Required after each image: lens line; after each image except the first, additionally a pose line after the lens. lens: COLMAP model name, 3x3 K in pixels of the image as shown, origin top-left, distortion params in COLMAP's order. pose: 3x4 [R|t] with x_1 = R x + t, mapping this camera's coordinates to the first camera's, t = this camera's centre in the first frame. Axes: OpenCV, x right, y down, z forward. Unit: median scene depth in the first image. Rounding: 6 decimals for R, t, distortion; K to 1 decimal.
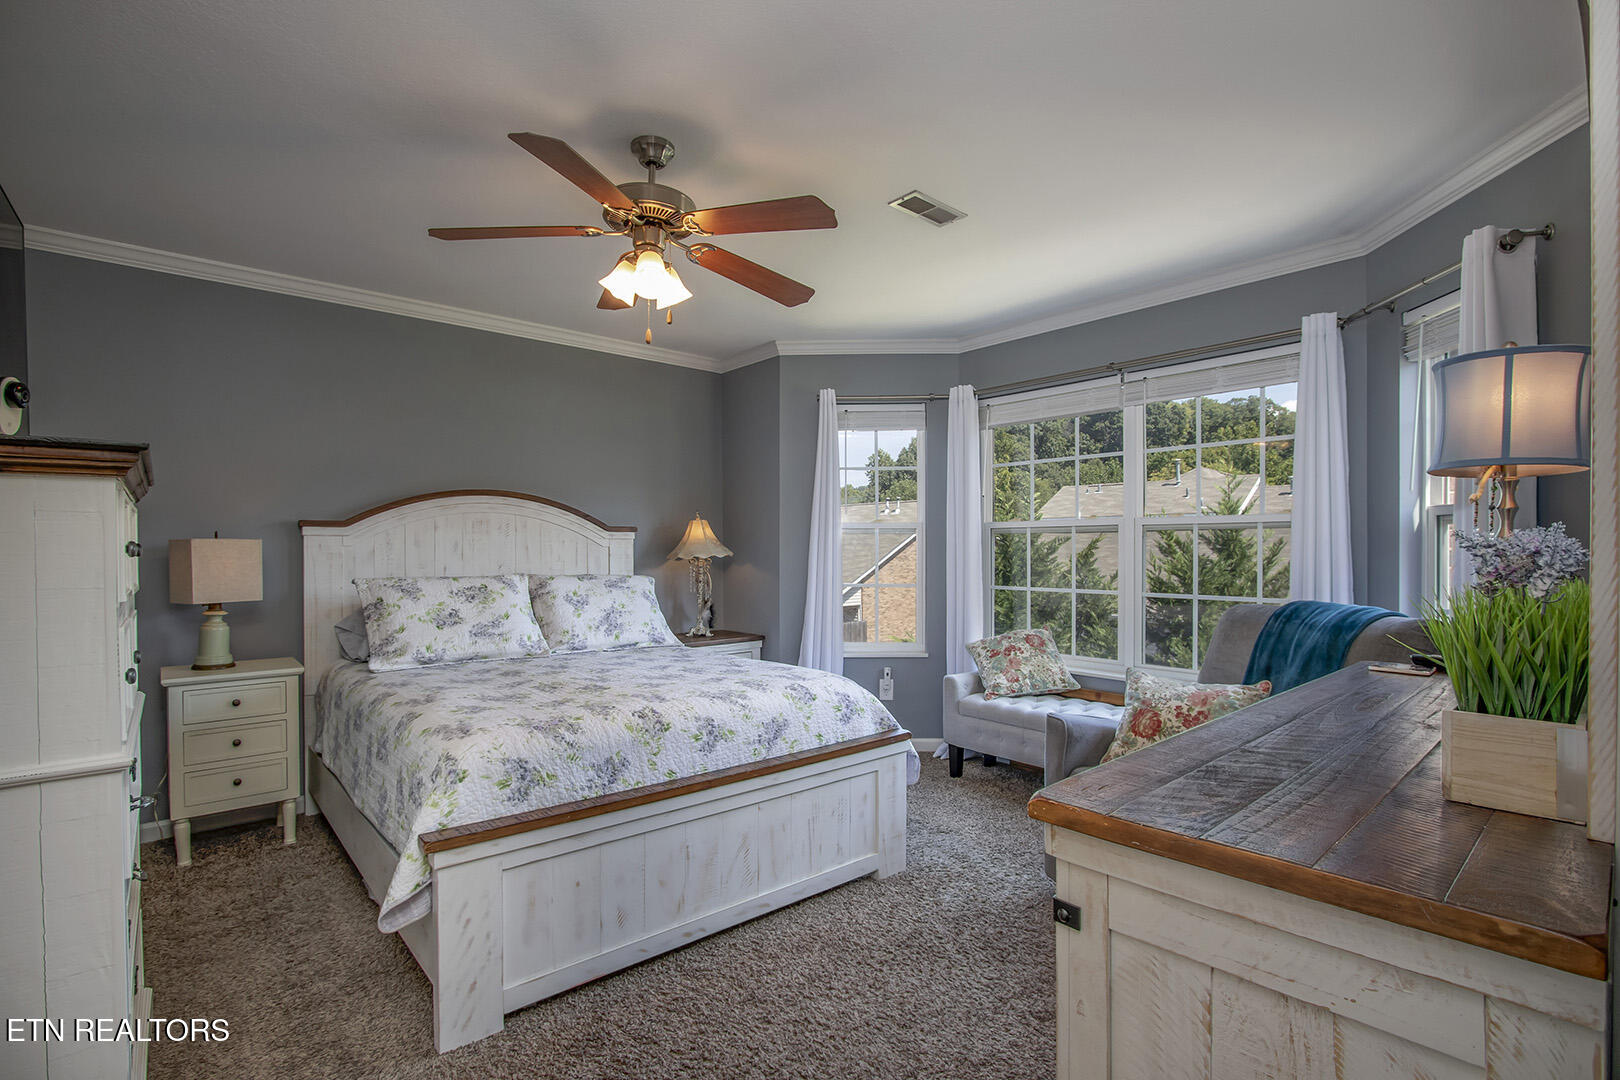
lens RADIAL K [[747.0, 0, 809.6], [0, 747.0, 546.0], [0, 0, 1]] dist [-0.020491, 0.003532]
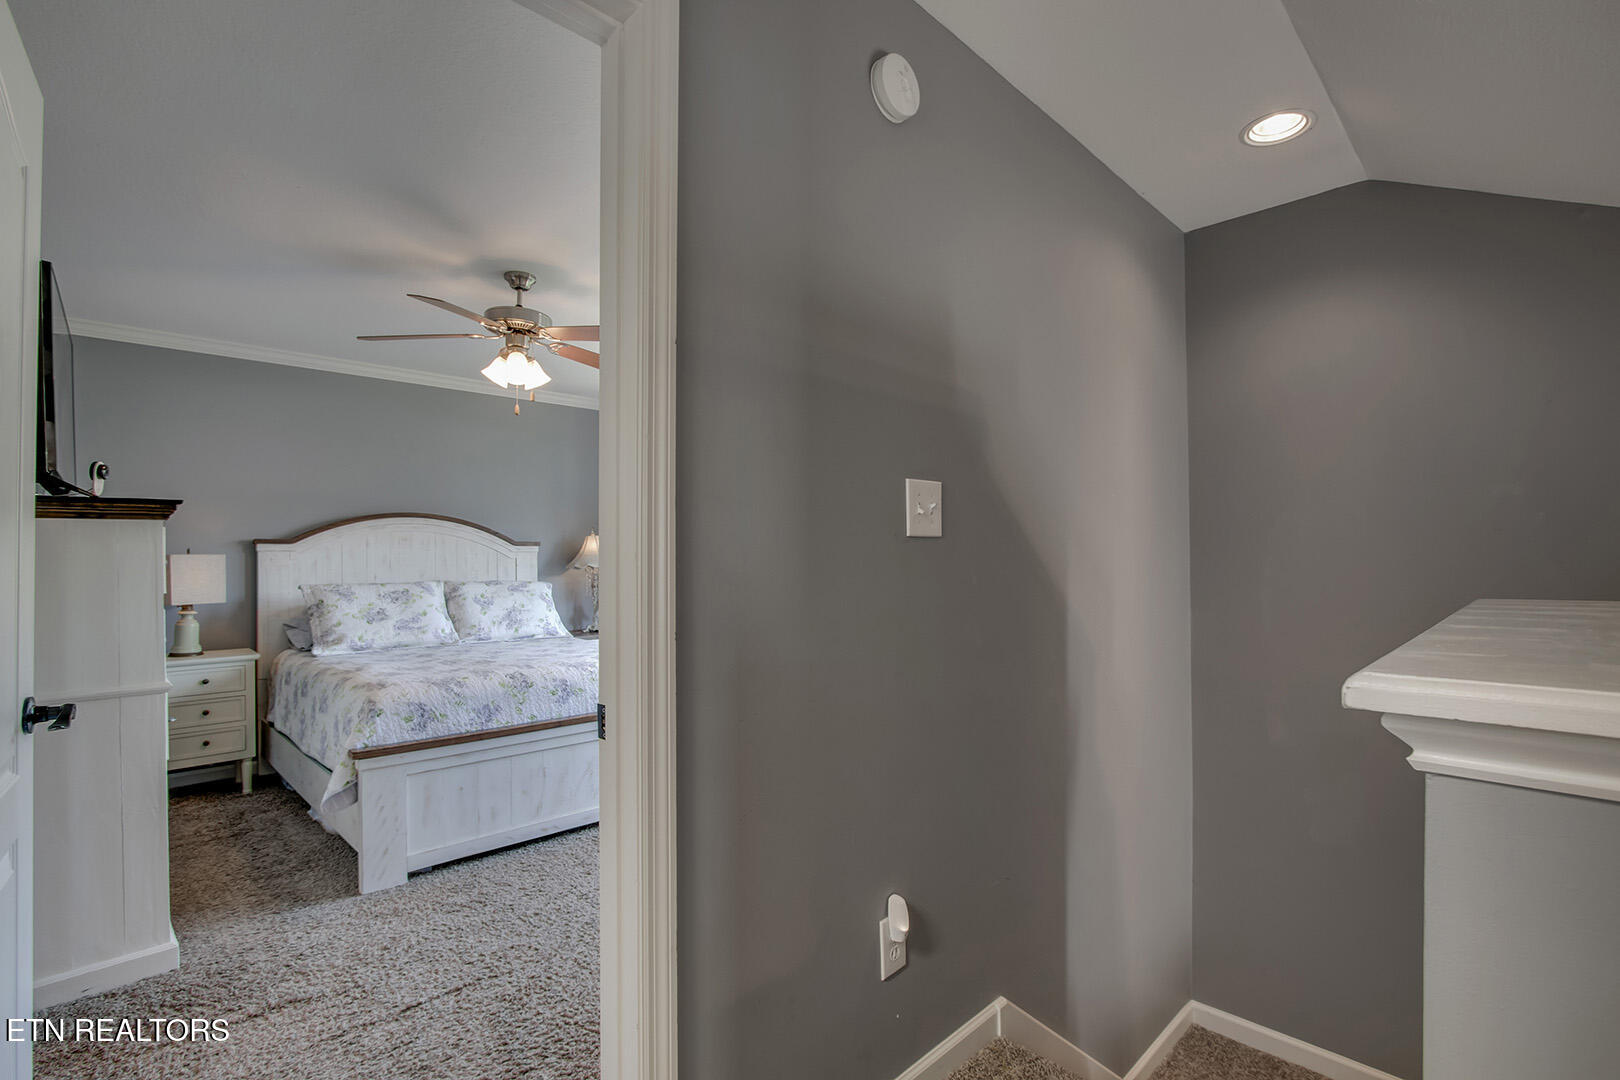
lens RADIAL K [[747.0, 0, 811.4], [0, 747.0, 546.0], [0, 0, 1]] dist [-0.020491, 0.003532]
pose [[0.998054, -0.007186, 0.061938, 0.205828], [0.008024, 0.999879, -0.013305, 0.001231], [-0.061835, 0.013777, 0.997991, -0.362438]]
